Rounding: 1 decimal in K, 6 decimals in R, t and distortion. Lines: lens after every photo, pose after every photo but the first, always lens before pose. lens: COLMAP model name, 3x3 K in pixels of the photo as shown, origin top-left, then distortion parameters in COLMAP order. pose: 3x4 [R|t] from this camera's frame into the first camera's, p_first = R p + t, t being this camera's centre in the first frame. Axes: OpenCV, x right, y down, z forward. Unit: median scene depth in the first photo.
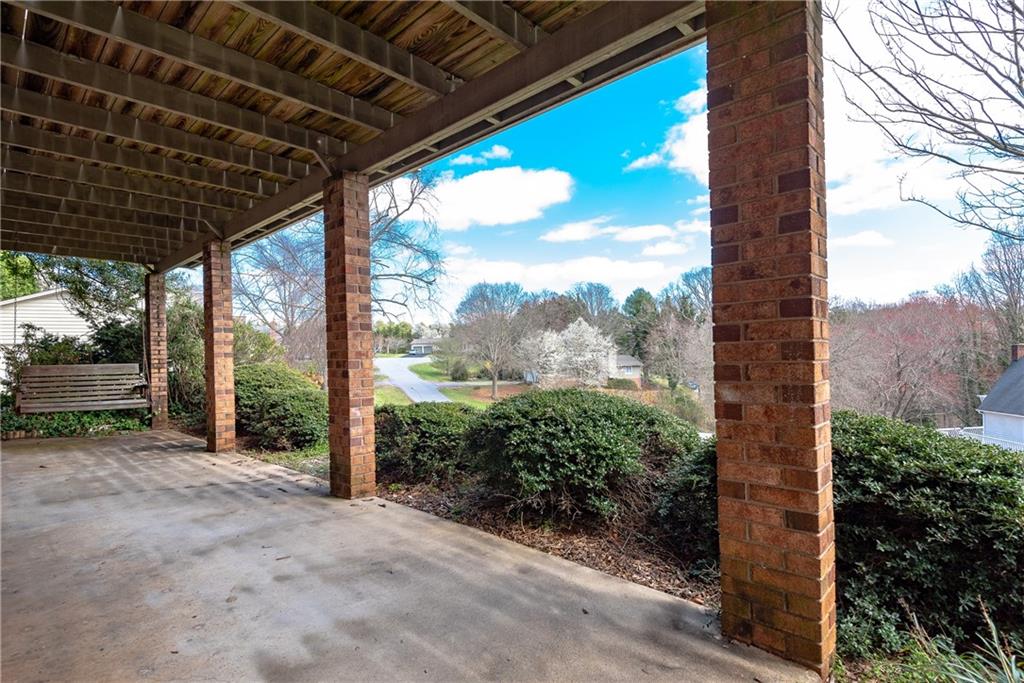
lens RADIAL K [[506.9, 0, 512.0], [0, 506.9, 341.5], [0, 0, 1]] dist [-0.000263, -0.001546]
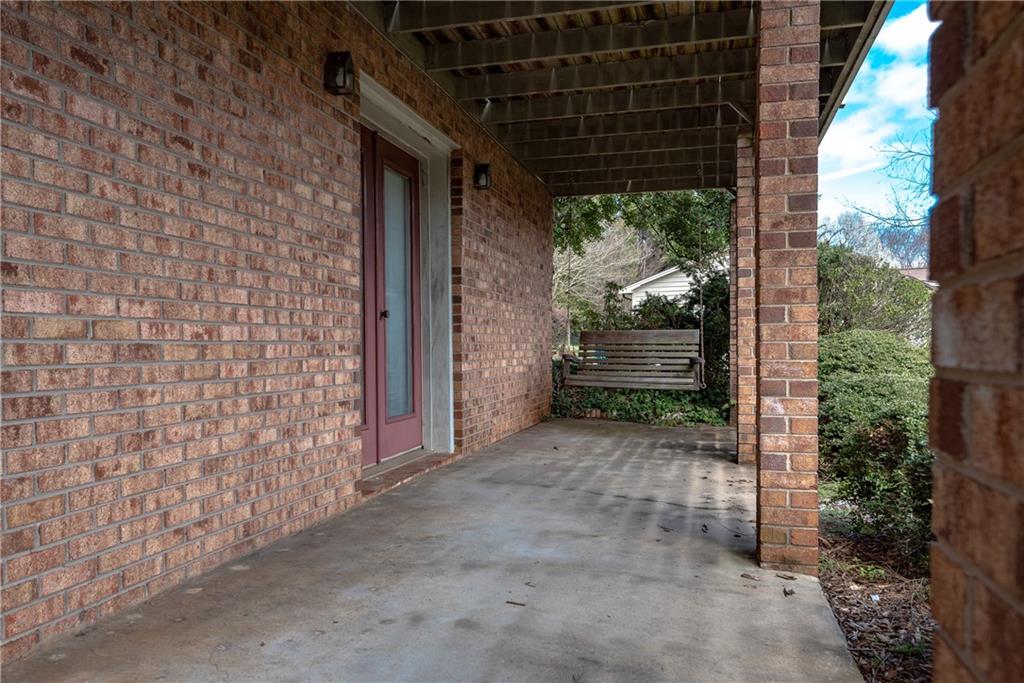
lens RADIAL K [[857.2, 0, 511.7], [0, 857.2, 361.9], [0, 0, 1]] dist [0.051749, 0.000474]
pose [[0.446687, 0.028880, -0.894224, 0.374005], [0.021610, 0.998839, 0.043053, 0.051681], [0.894430, -0.038555, 0.445544, 0.373128]]
